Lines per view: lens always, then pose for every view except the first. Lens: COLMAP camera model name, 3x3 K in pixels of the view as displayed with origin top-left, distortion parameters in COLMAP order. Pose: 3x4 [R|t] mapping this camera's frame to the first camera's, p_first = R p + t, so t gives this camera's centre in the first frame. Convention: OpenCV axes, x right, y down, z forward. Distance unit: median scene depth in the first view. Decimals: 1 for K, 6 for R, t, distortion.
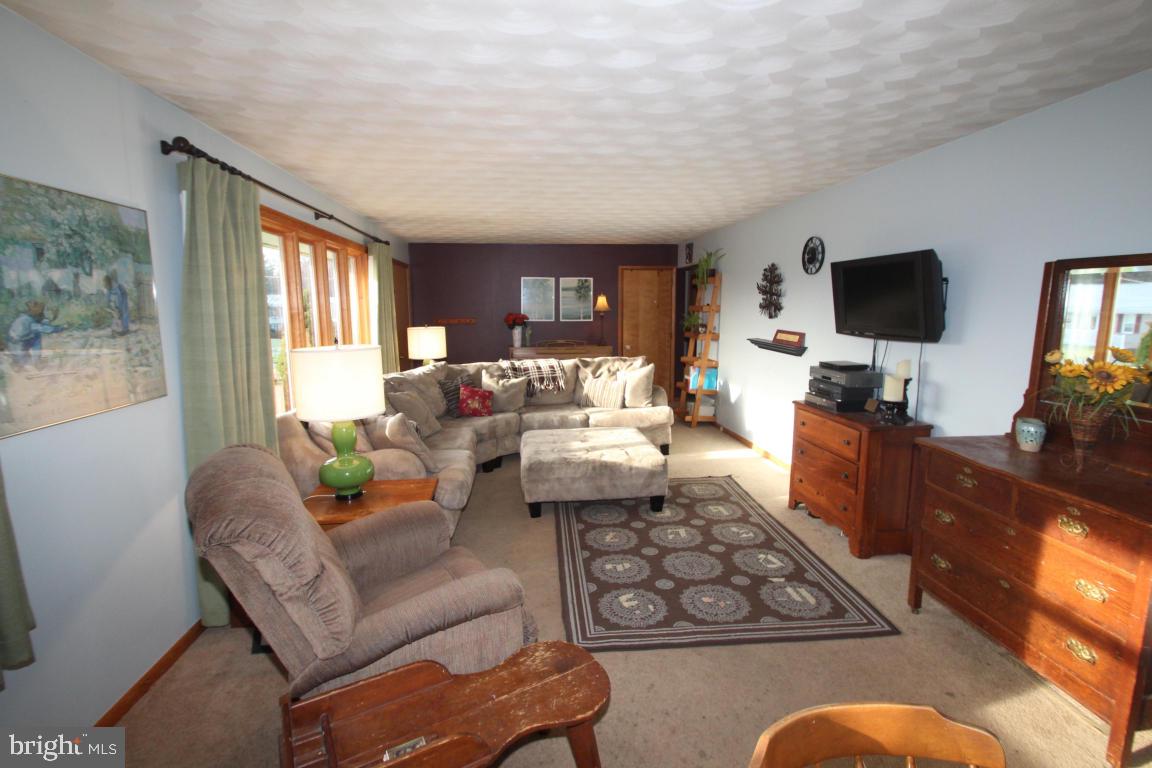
lens RADIAL K [[542.7, 0, 582.4], [0, 542.7, 384.6], [0, 0, 1]] dist [-0.003616, -0.002091]
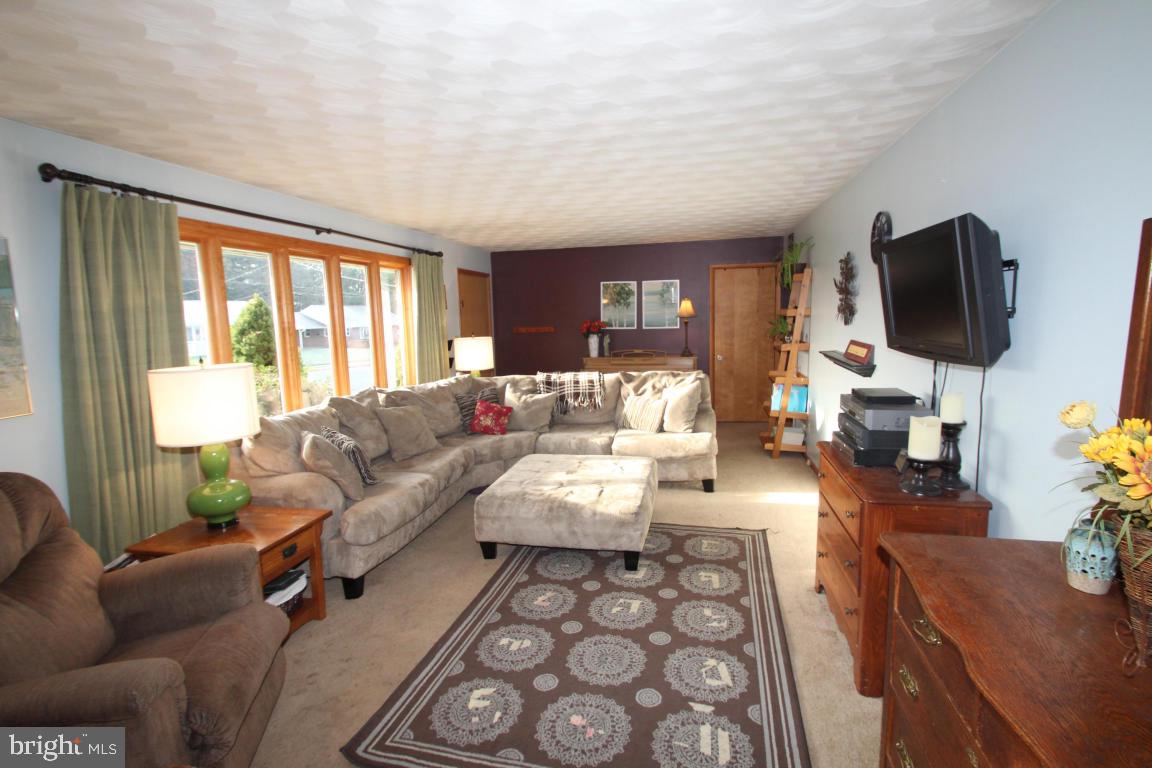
lens RADIAL K [[542.7, 0, 577.2], [0, 542.7, 380.4], [0, 0, 1]] dist [-0.003616, -0.002091]
pose [[0.943884, 0.020808, -0.329621, 0.330755], [-0.025994, 0.999598, -0.011334, -0.035336], [0.329253, 0.019266, 0.944045, 0.221226]]
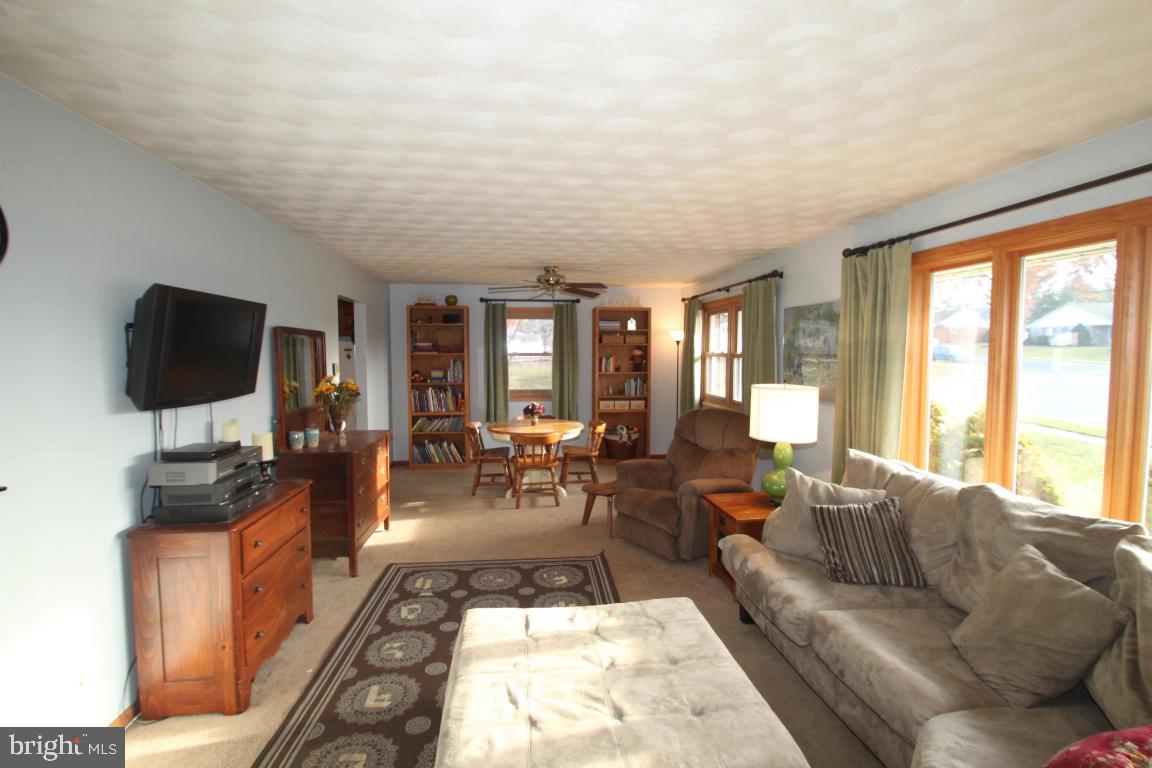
lens RADIAL K [[542.7, 0, 580.7], [0, 542.7, 383.0], [0, 0, 1]] dist [-0.003616, -0.002091]
pose [[-0.999959, 0.004907, -0.007670, 0.031639], [0.003232, 0.978804, 0.204775, -0.237861], [0.008512, 0.204742, -0.978779, 1.566529]]
